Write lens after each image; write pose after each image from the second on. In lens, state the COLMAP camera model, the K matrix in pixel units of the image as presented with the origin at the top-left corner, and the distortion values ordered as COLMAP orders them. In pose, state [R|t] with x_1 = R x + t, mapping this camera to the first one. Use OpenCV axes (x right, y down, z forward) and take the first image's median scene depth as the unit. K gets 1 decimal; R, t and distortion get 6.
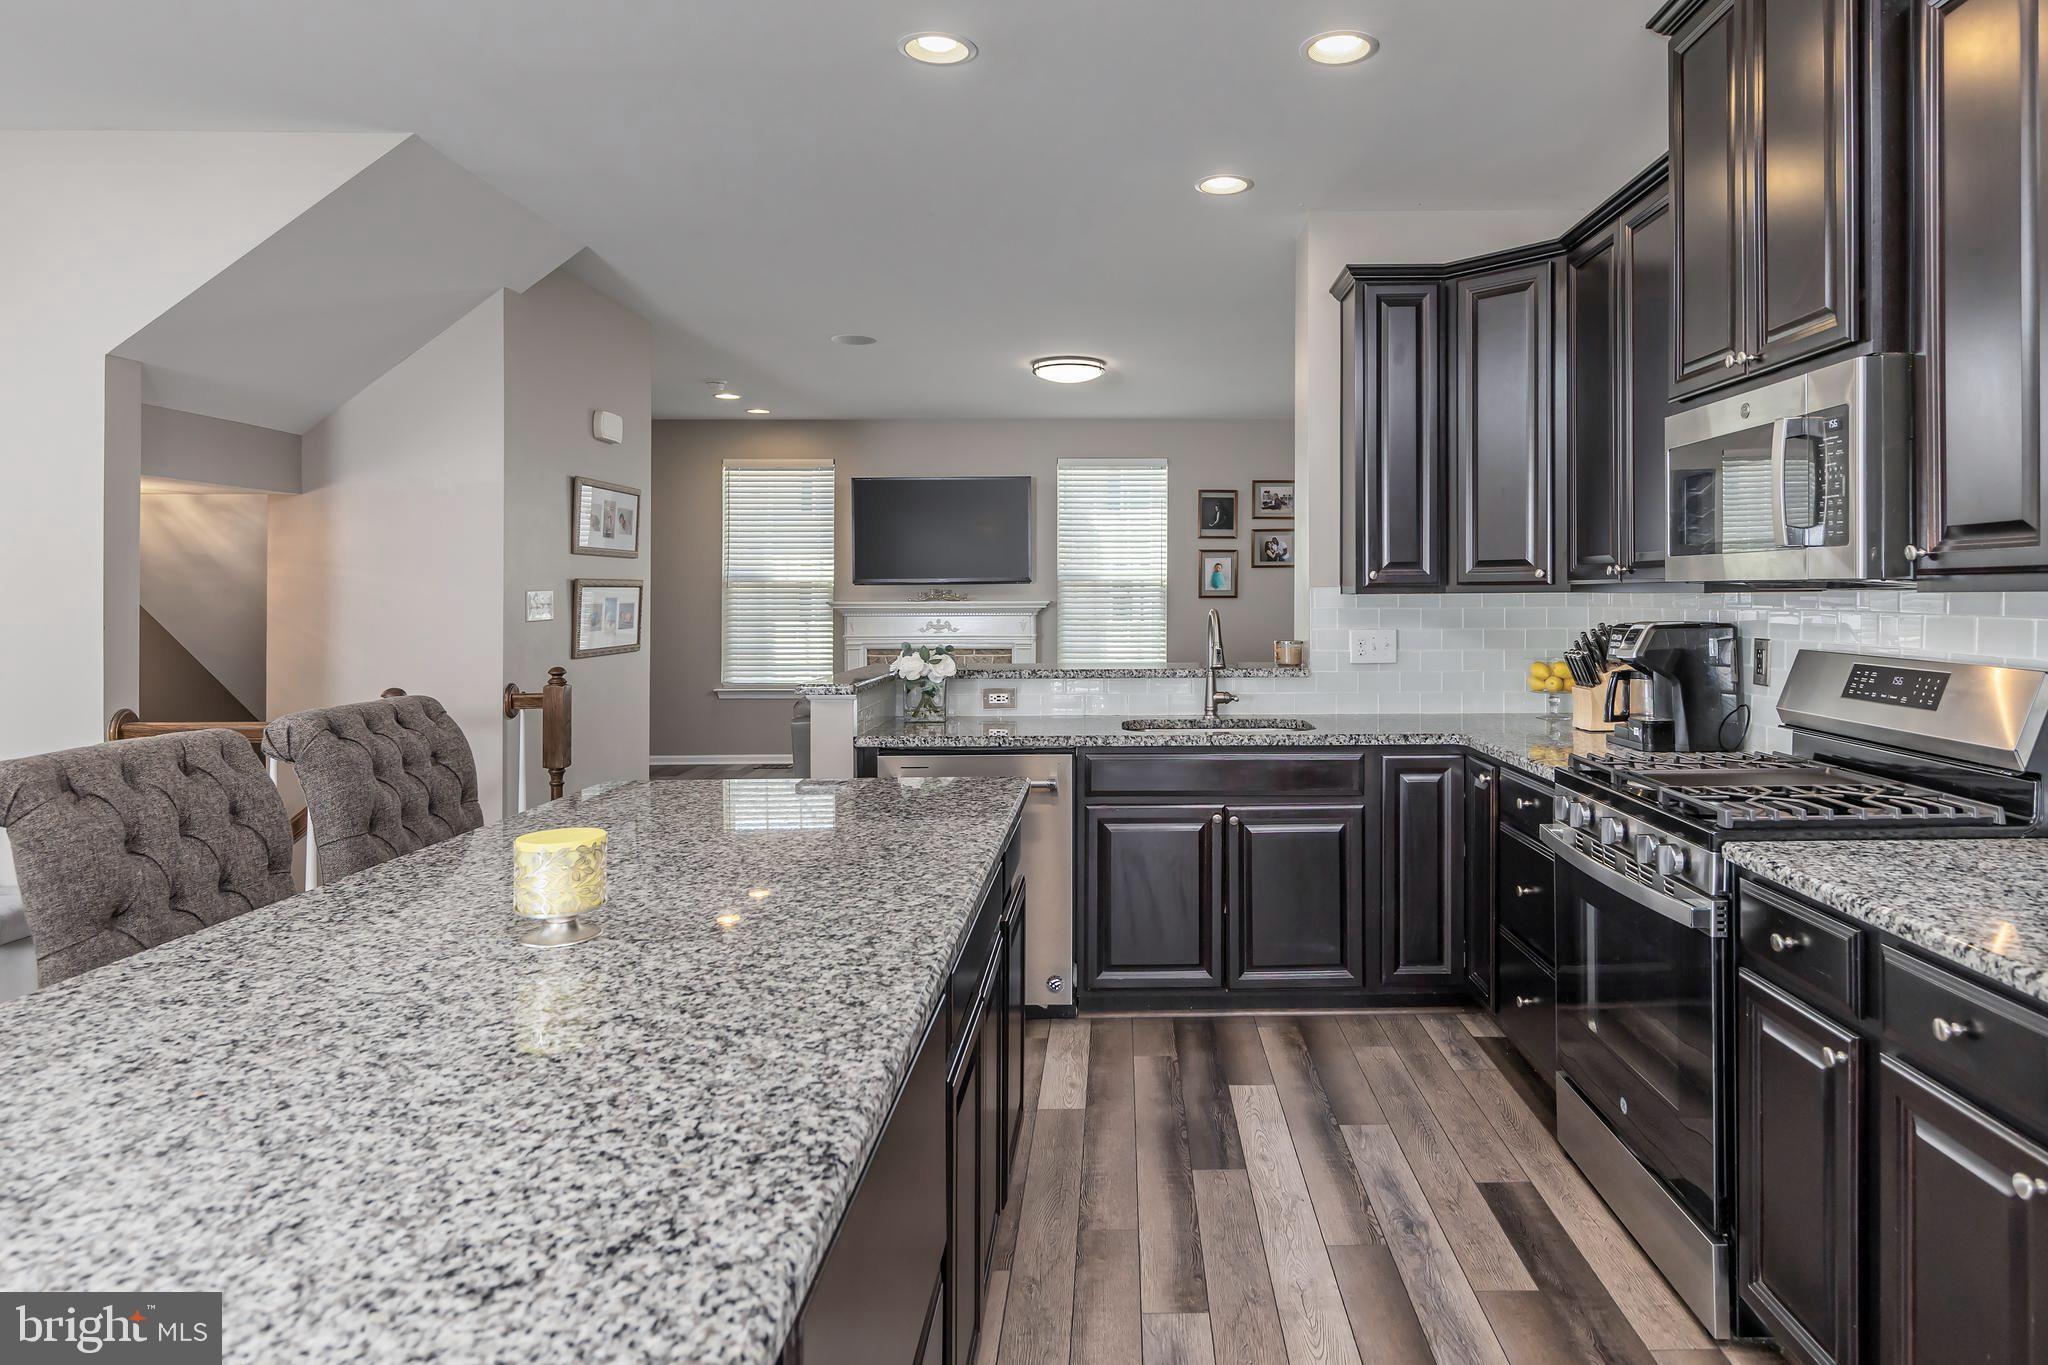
lens RADIAL K [[1175.4, 0, 1154.0], [0, 1175.4, 592.5], [0, 0, 1]] dist [-0.001433, -0.000581]
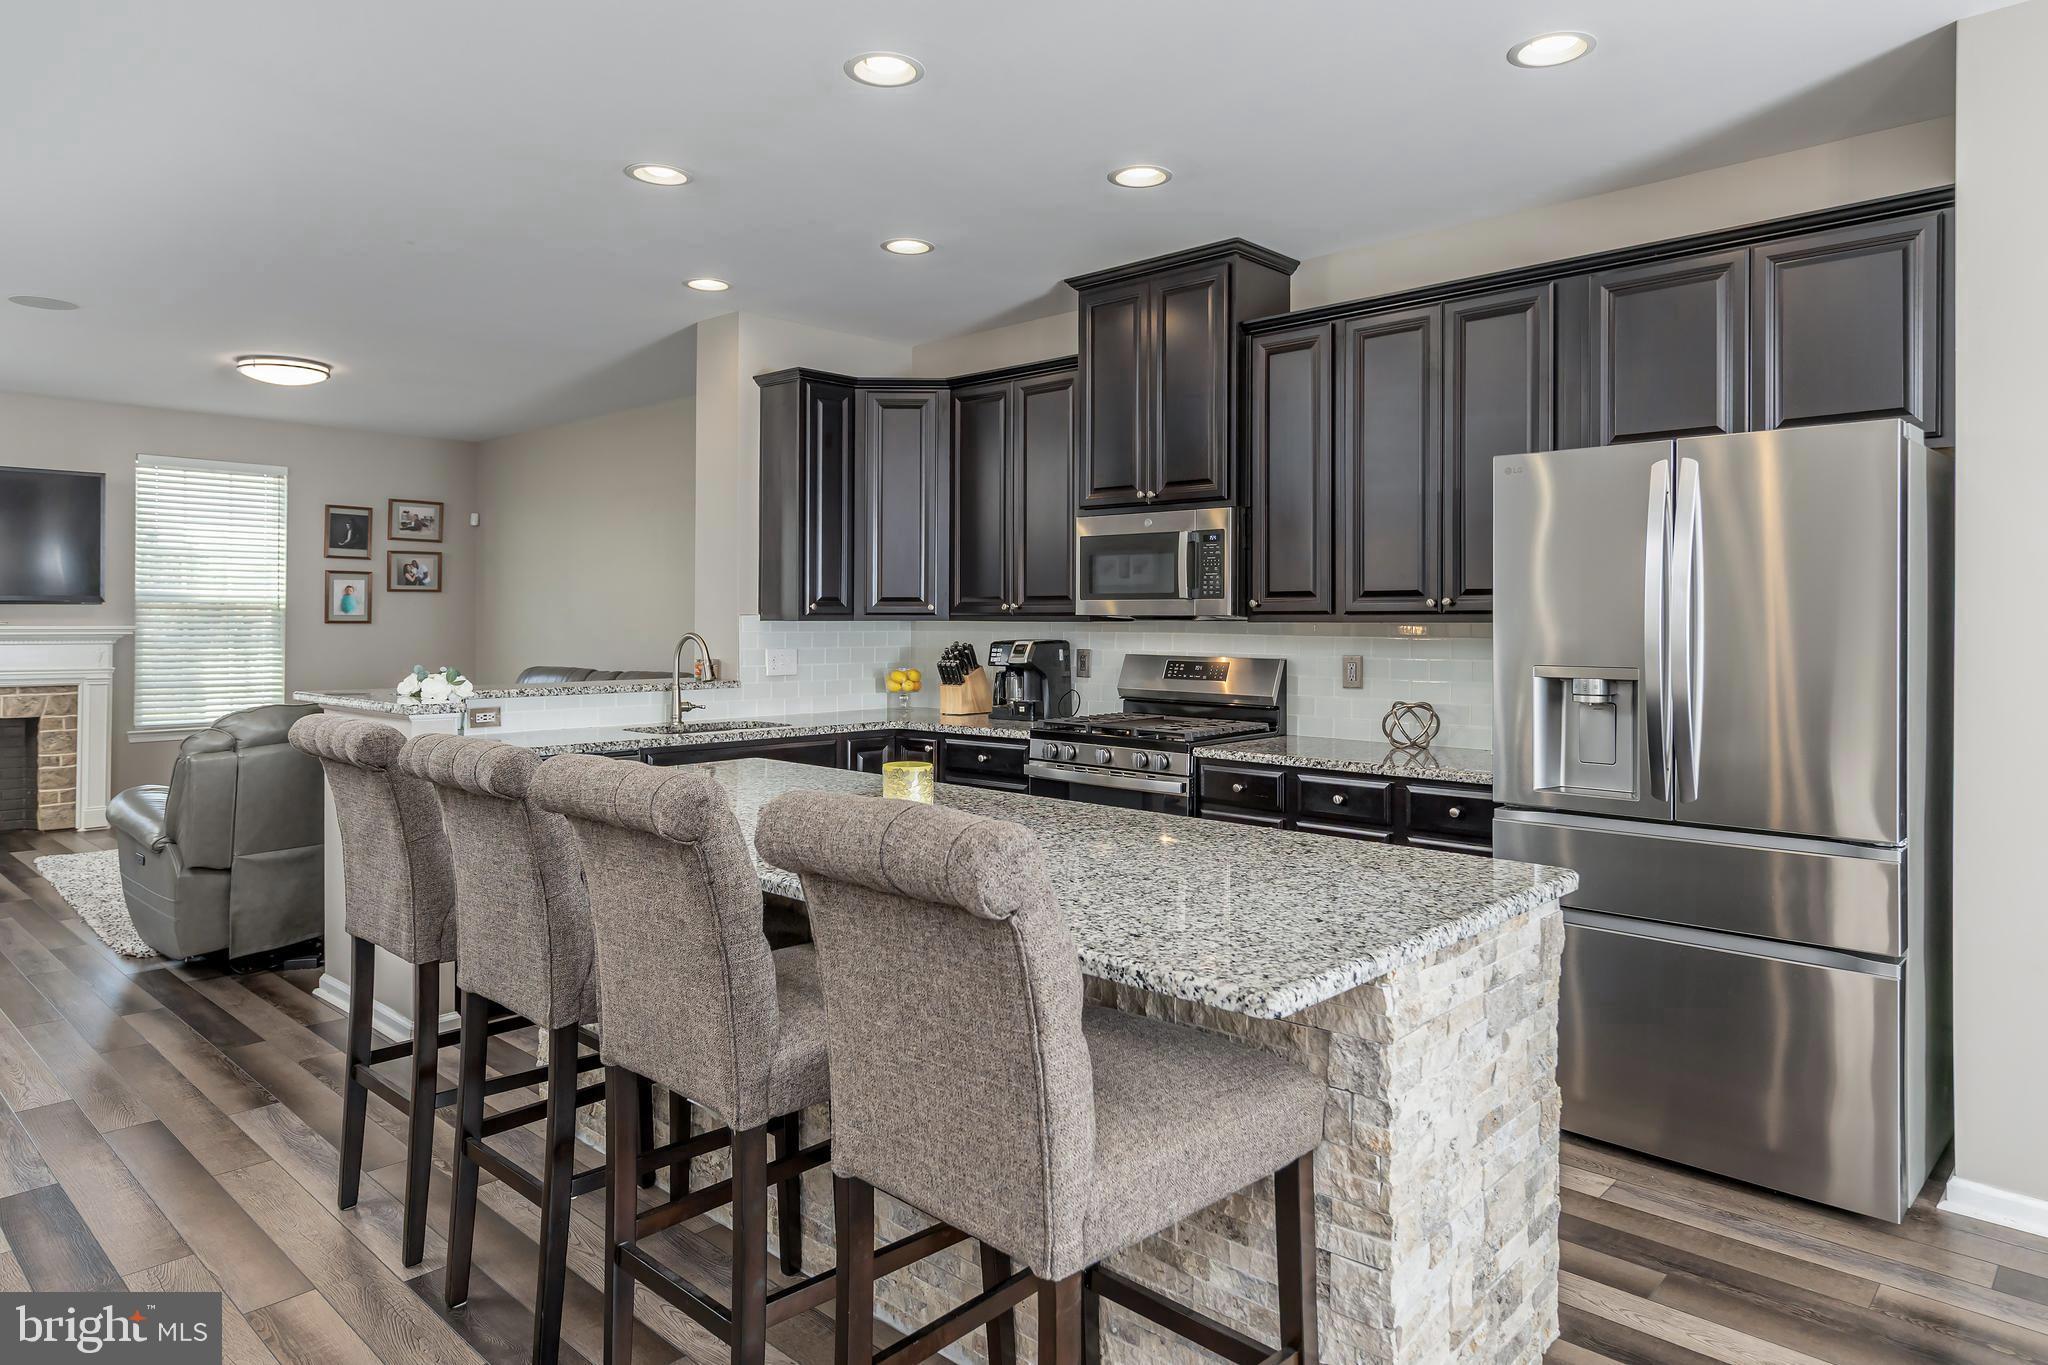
lens RADIAL K [[1220.3, 0, 1034.0], [0, 1220.3, 619.4], [0, 0, 1]] dist [0.006234, 0.002259]
pose [[0.695433, 0.005992, 0.718566, -0.265374], [-0.006147, 0.999978, -0.002389, 0.000502], [-0.718565, -0.002756, 0.695454, -0.053666]]
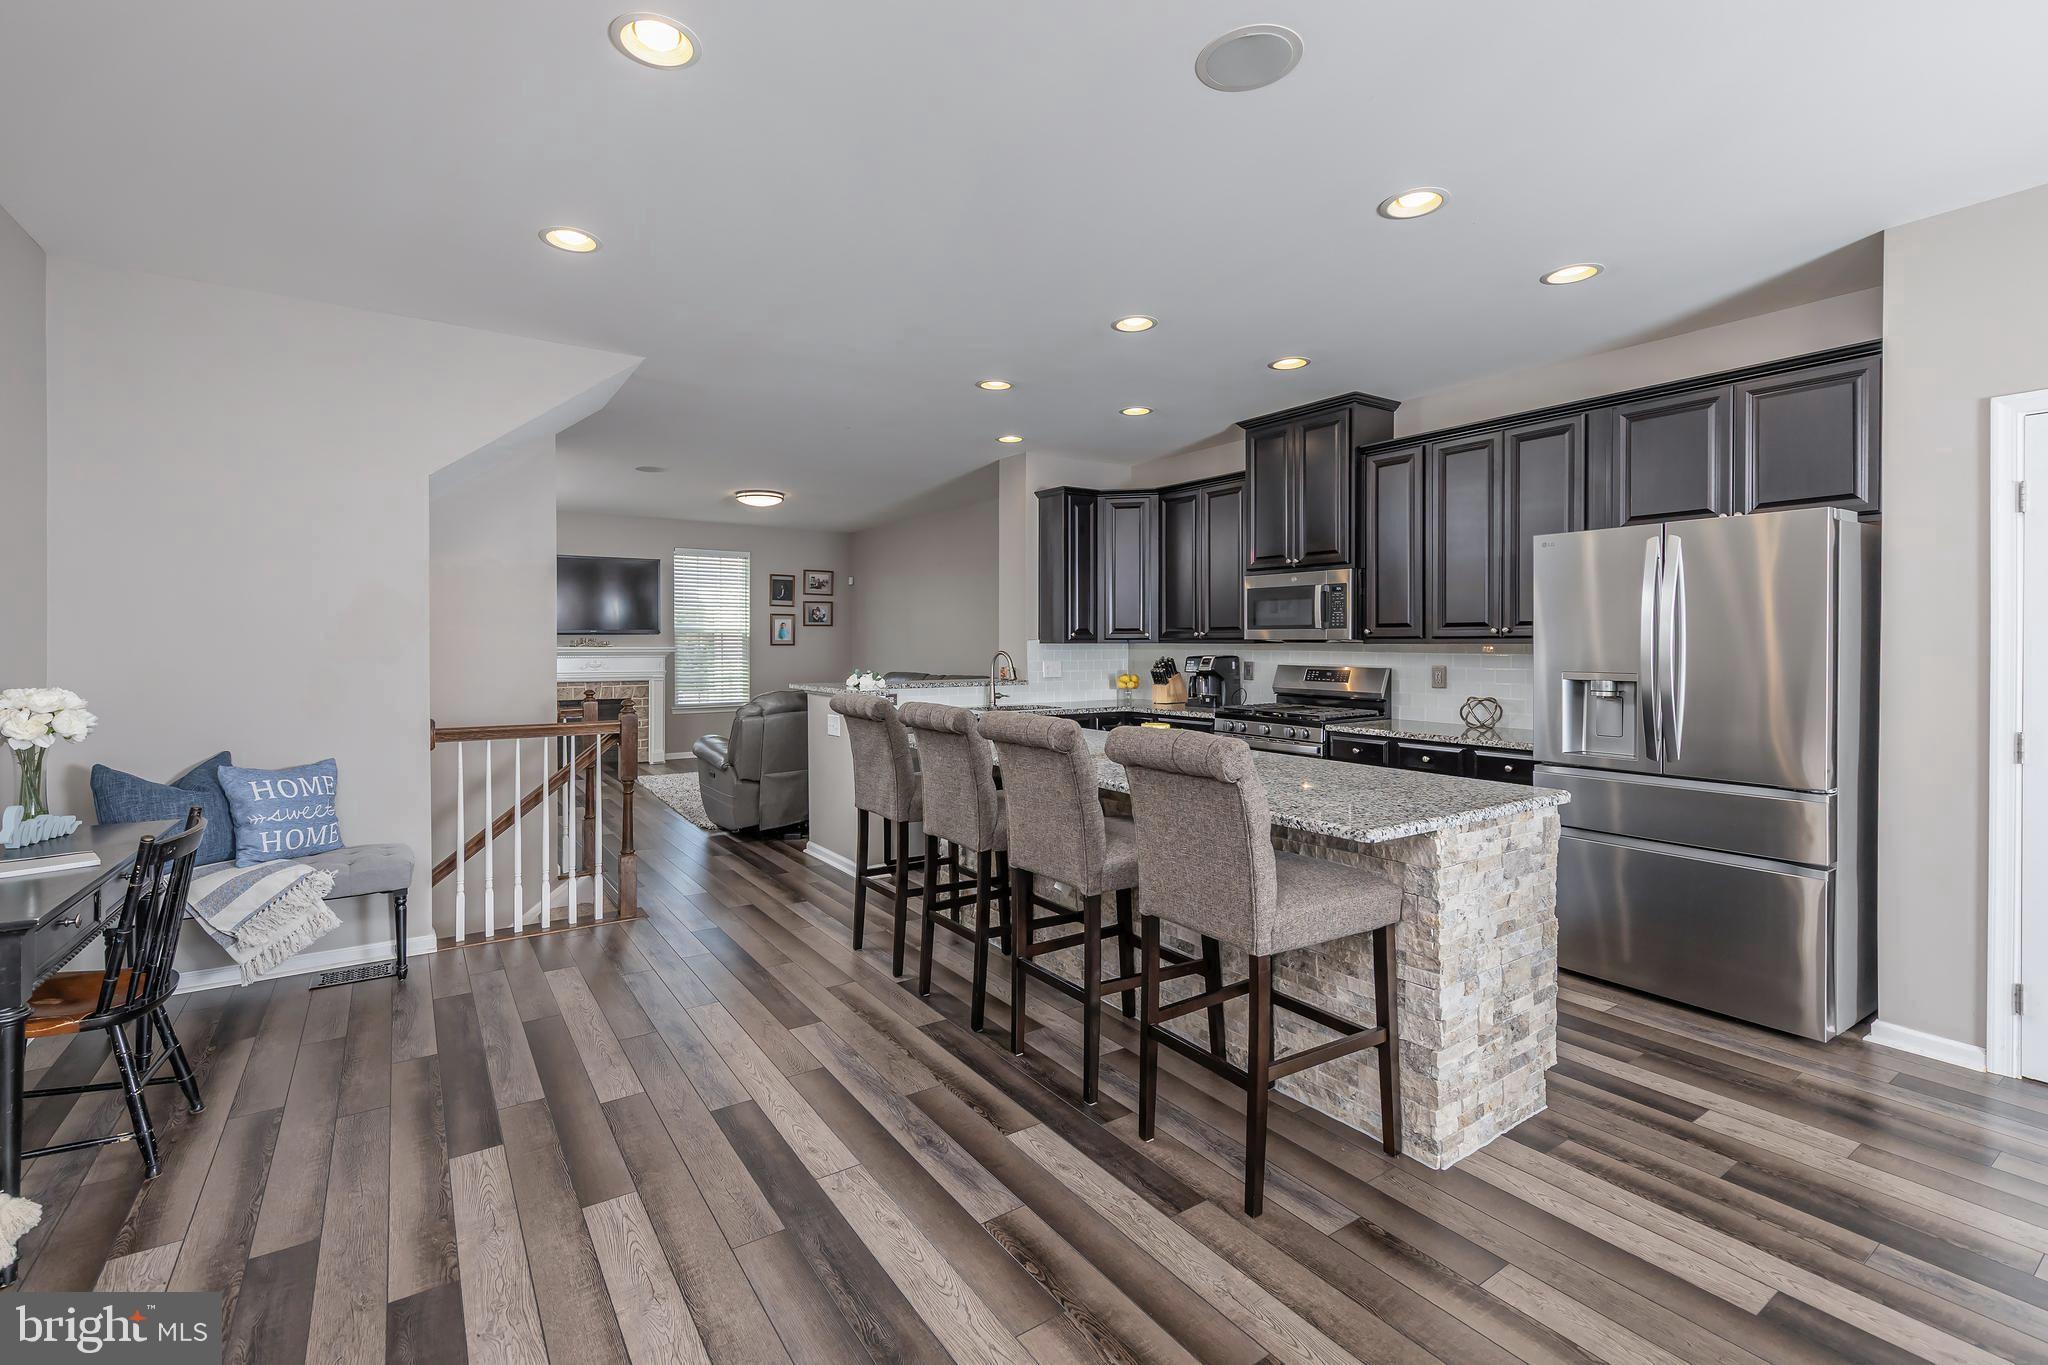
lens RADIAL K [[874.8, 0, 983.4], [0, 874.8, 643.8], [0, 0, 1]] dist [0.003467, 0.000153]
pose [[0.847021, 0.002760, 0.531553, -0.335131], [-0.003934, 0.999992, 0.001078, 0.000275], [-0.531546, -0.003004, 0.847024, -0.104633]]
